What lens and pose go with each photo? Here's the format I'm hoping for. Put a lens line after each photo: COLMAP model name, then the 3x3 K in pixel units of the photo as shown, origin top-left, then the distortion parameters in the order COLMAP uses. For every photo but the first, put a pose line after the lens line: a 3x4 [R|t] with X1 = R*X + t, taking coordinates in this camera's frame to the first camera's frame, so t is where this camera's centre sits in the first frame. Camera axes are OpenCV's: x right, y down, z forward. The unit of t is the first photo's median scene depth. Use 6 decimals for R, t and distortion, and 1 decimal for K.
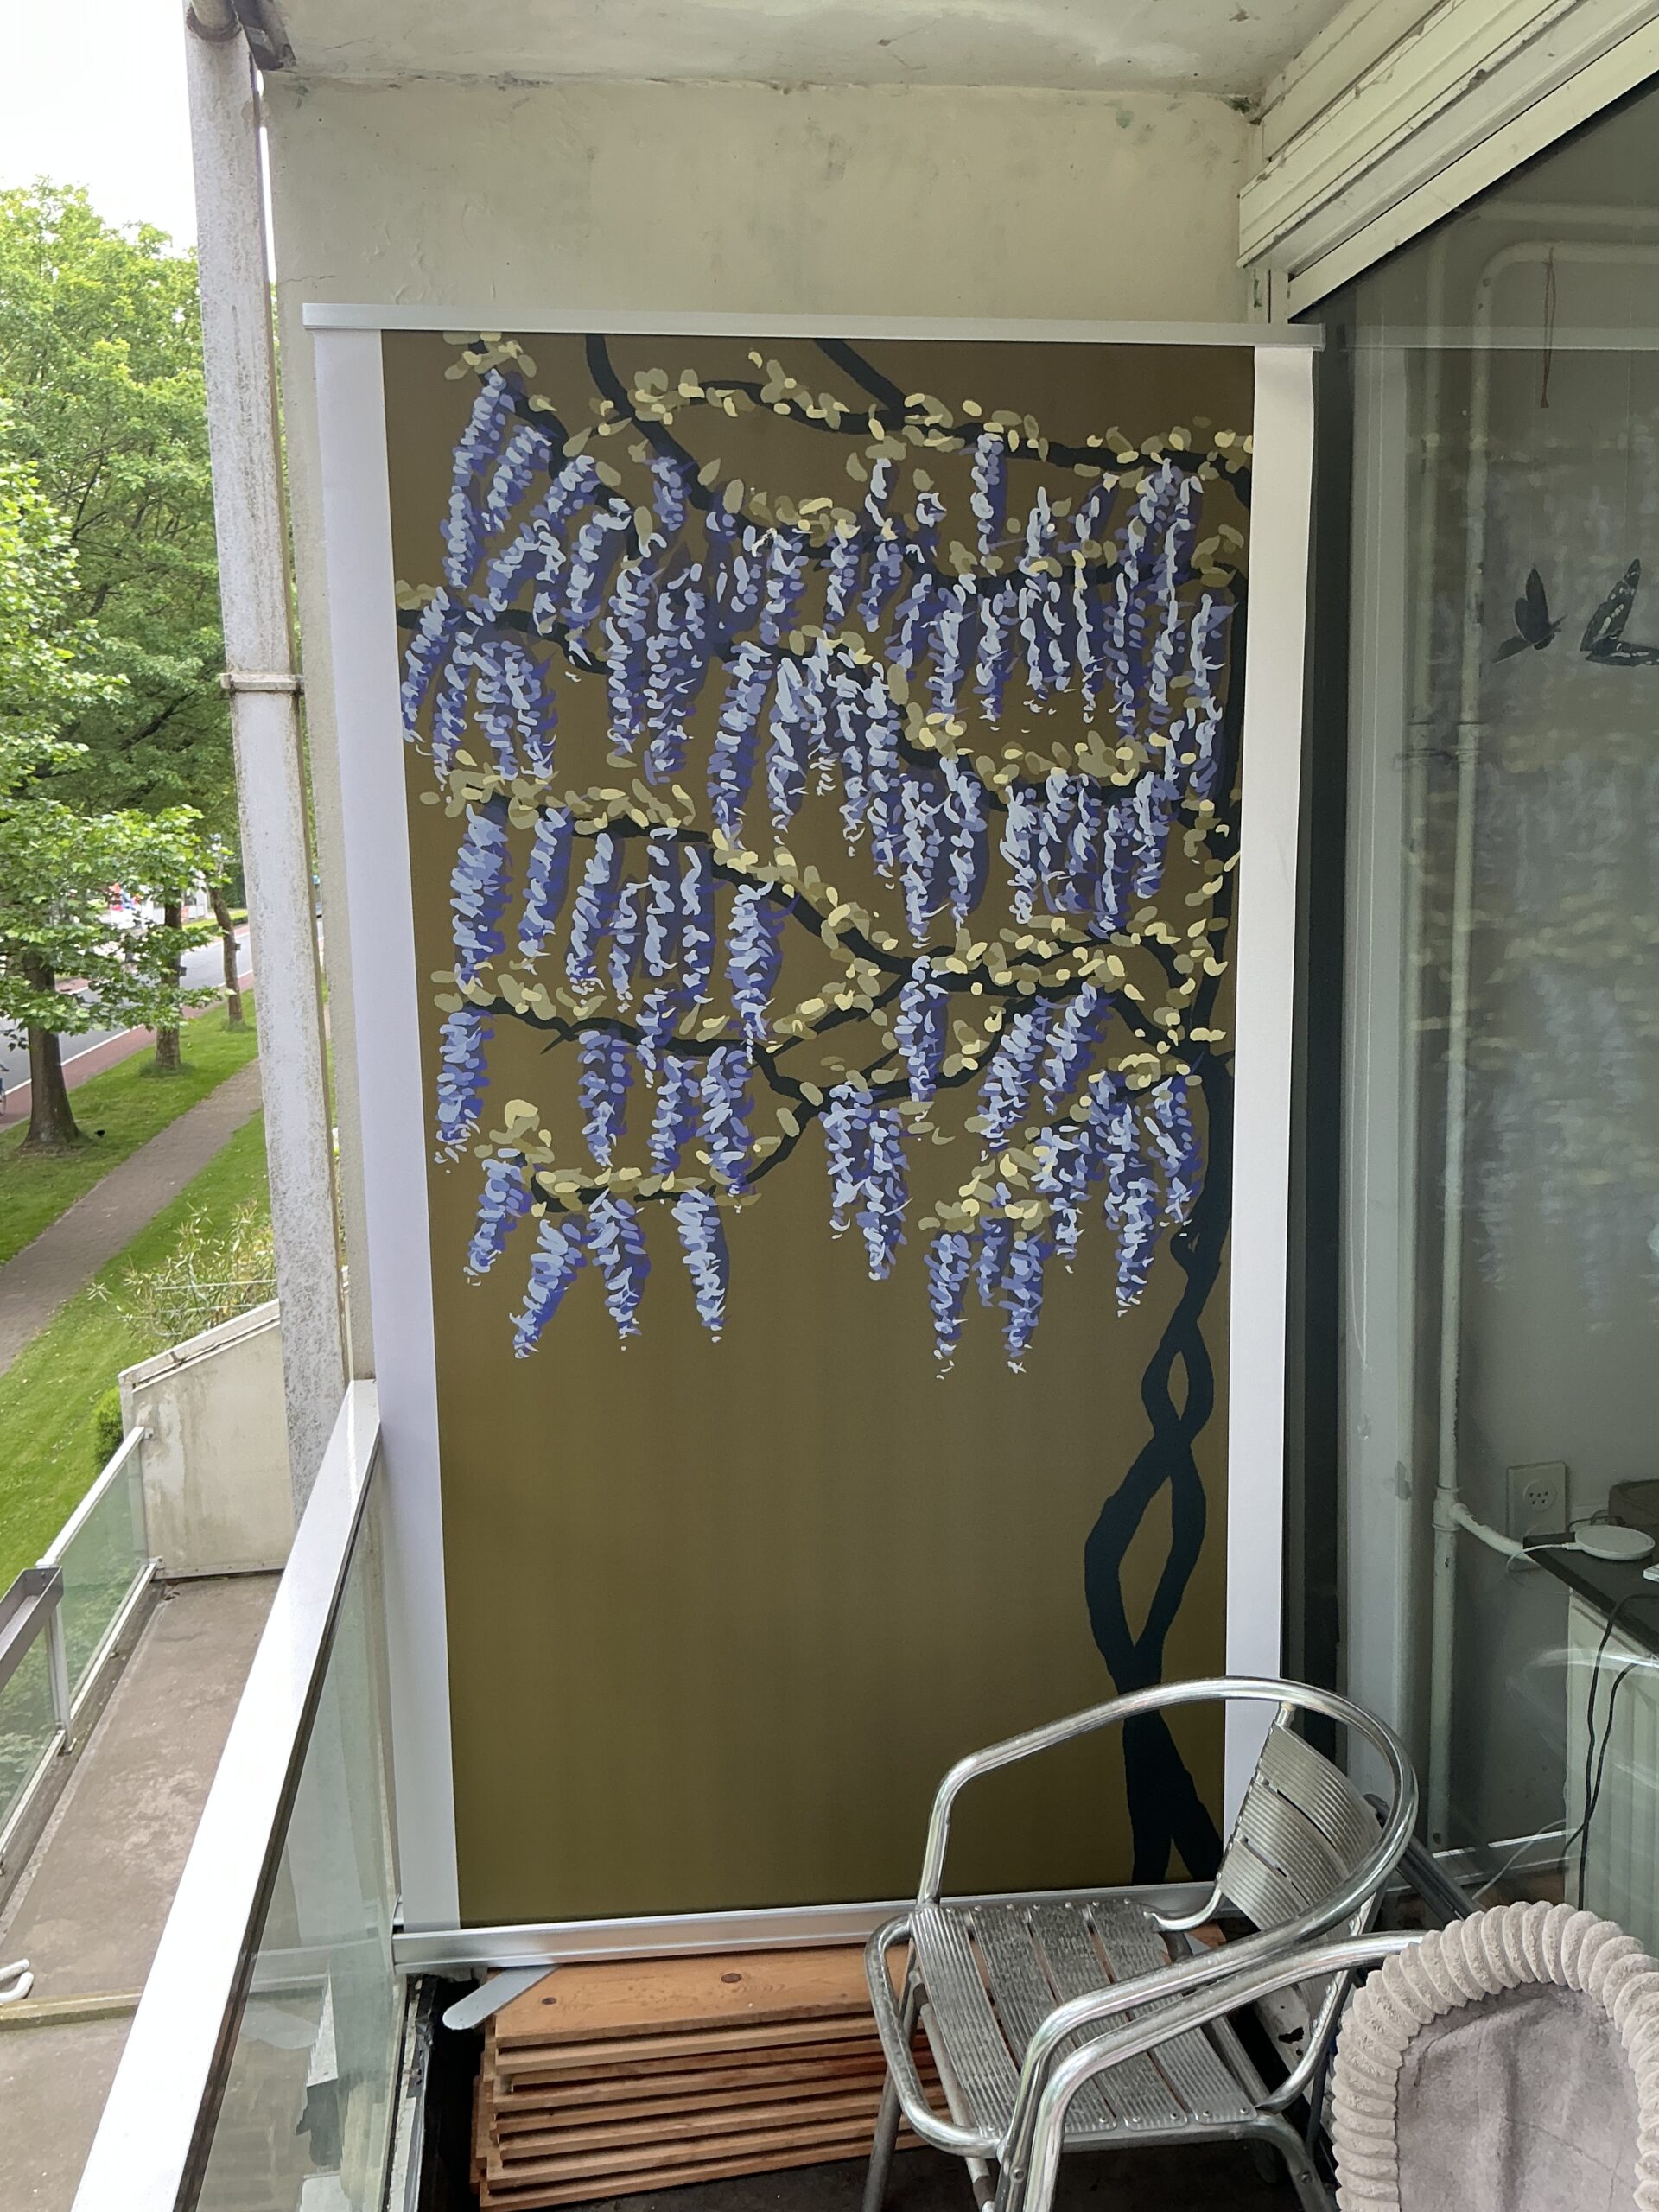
lens RADIAL K [[1794.5, 0, 832.4], [0, 1794.5, 1121.4], [0, 0, 1]] dist [0.058417, -0.106798]
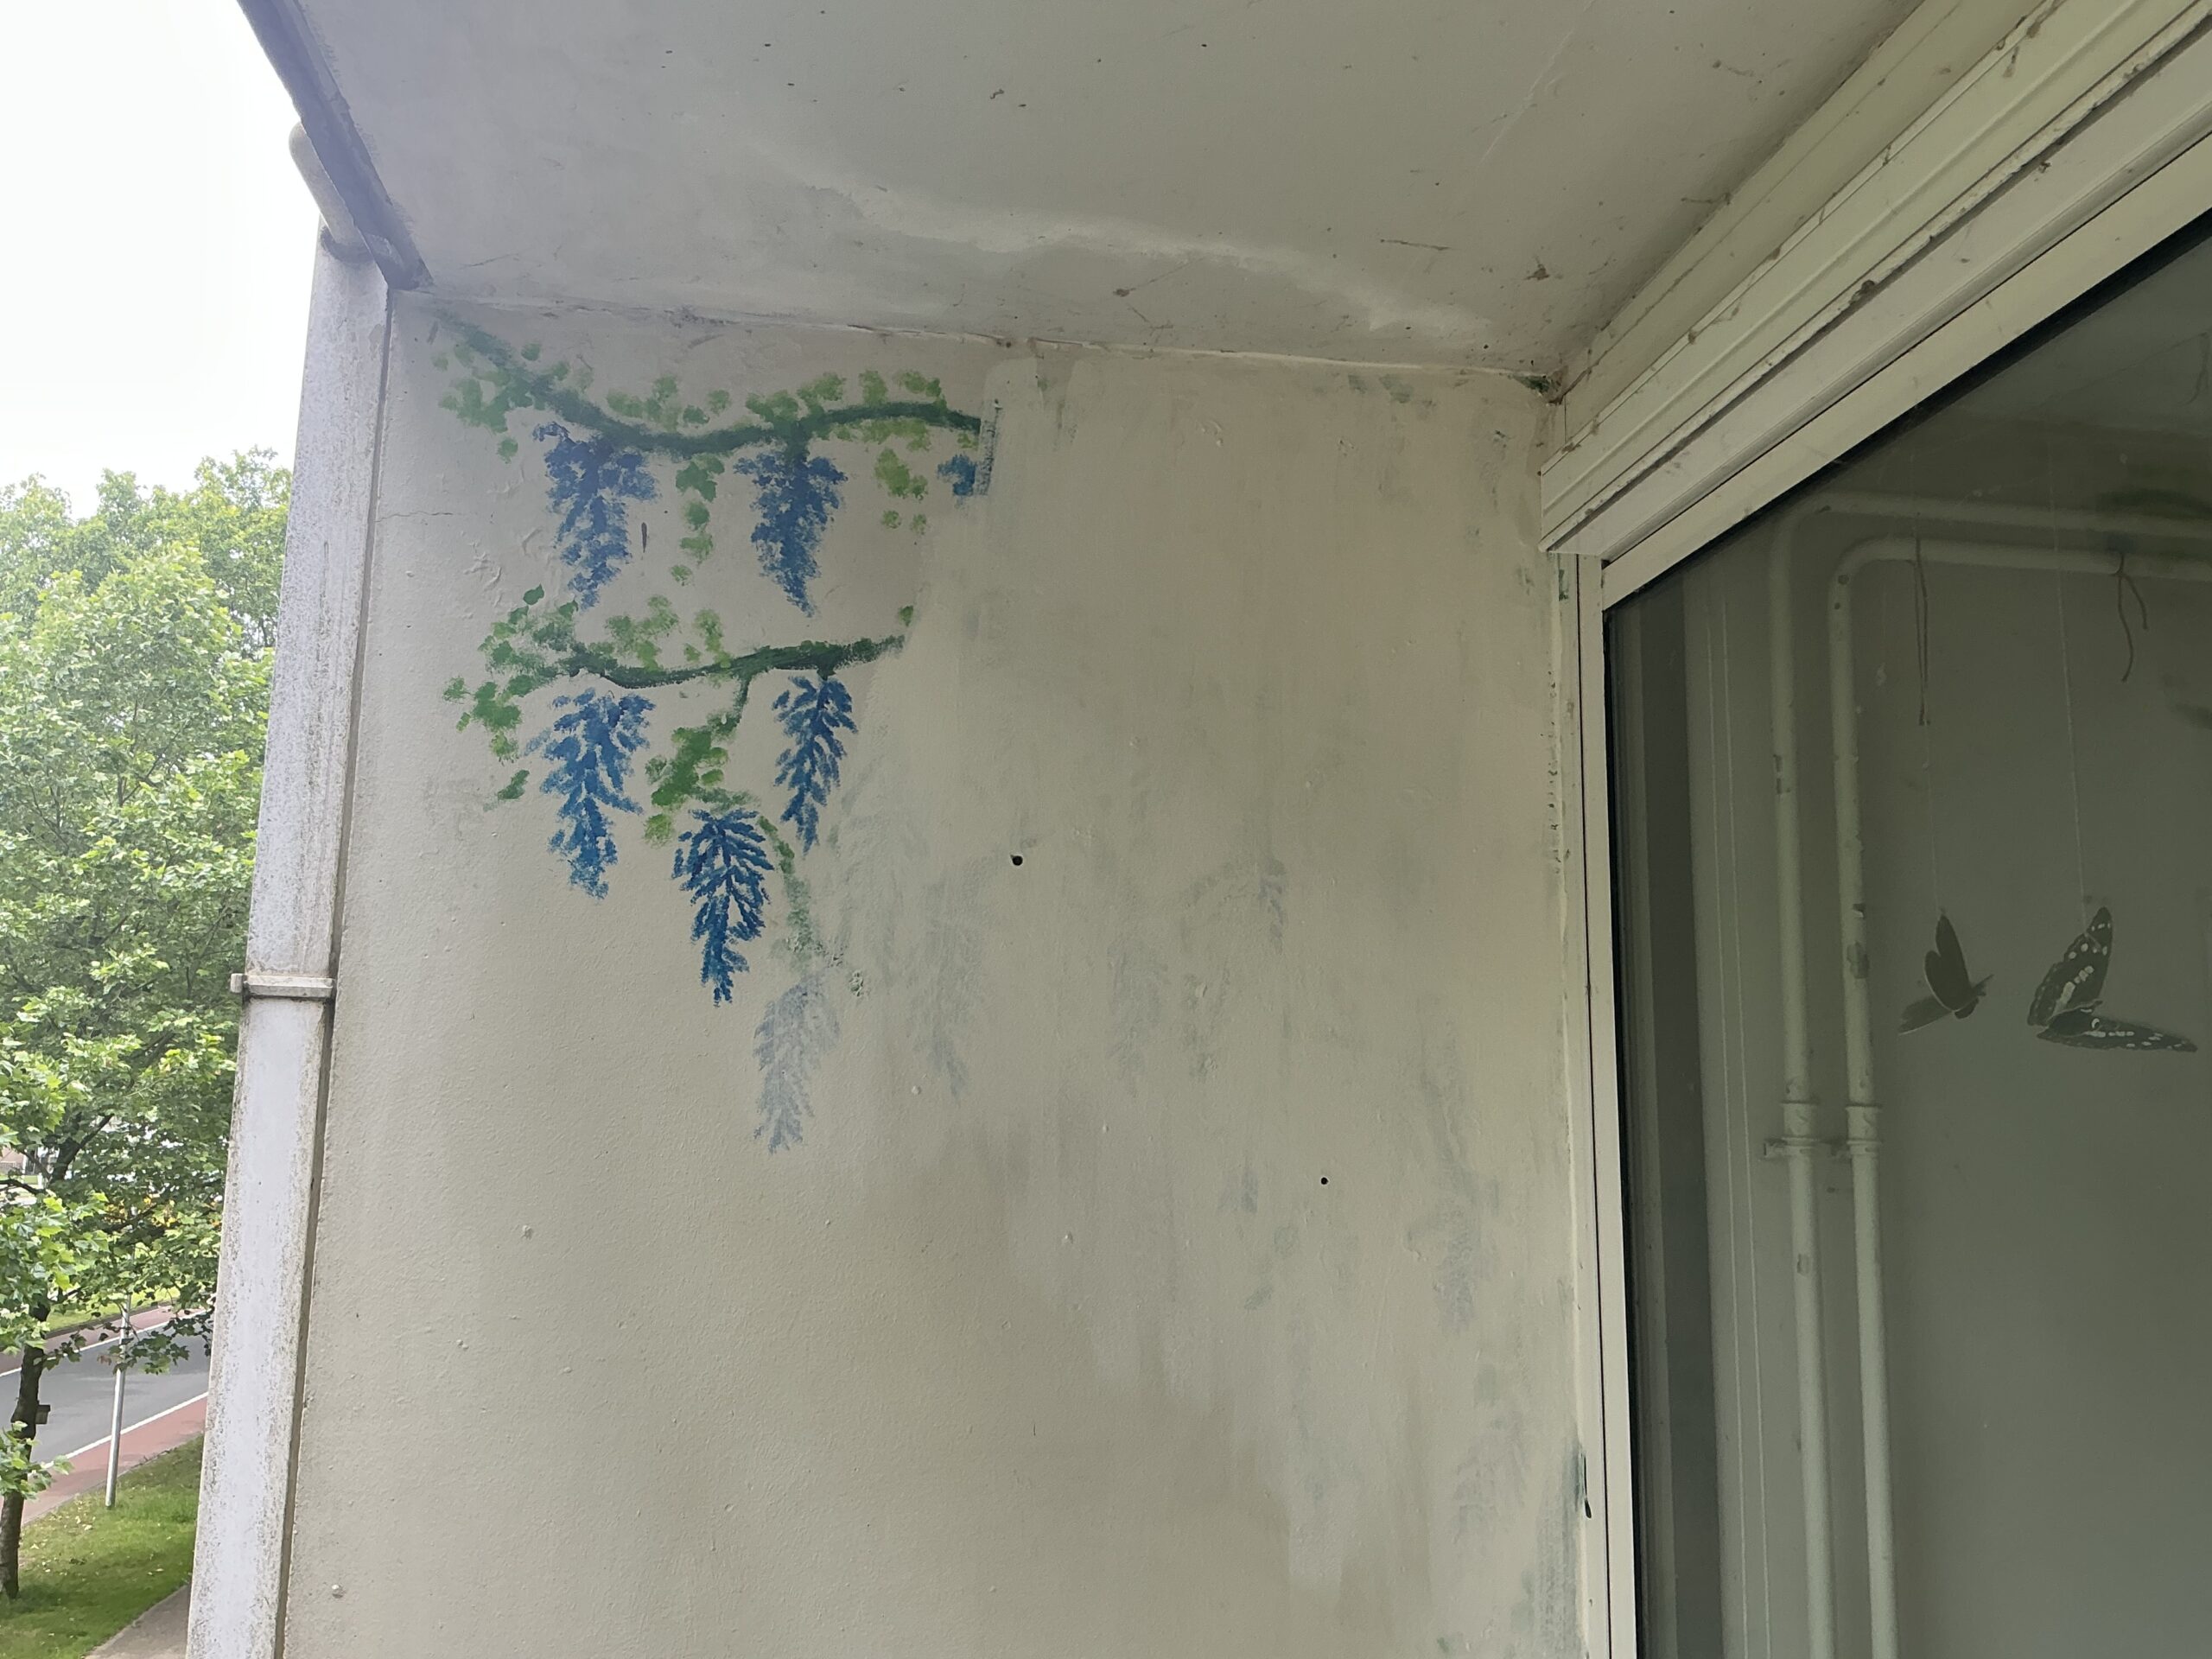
lens RADIAL K [[1794.5, 0, 1129.9], [0, 1794.5, 828.9], [0, 0, 1]] dist [0.058417, -0.106798]
pose [[0.999149, 0.041008, -0.004445, 0.043750], [-0.040274, 0.946586, -0.319928, -0.077483], [-0.008913, 0.319834, 0.947432, 0.255085]]
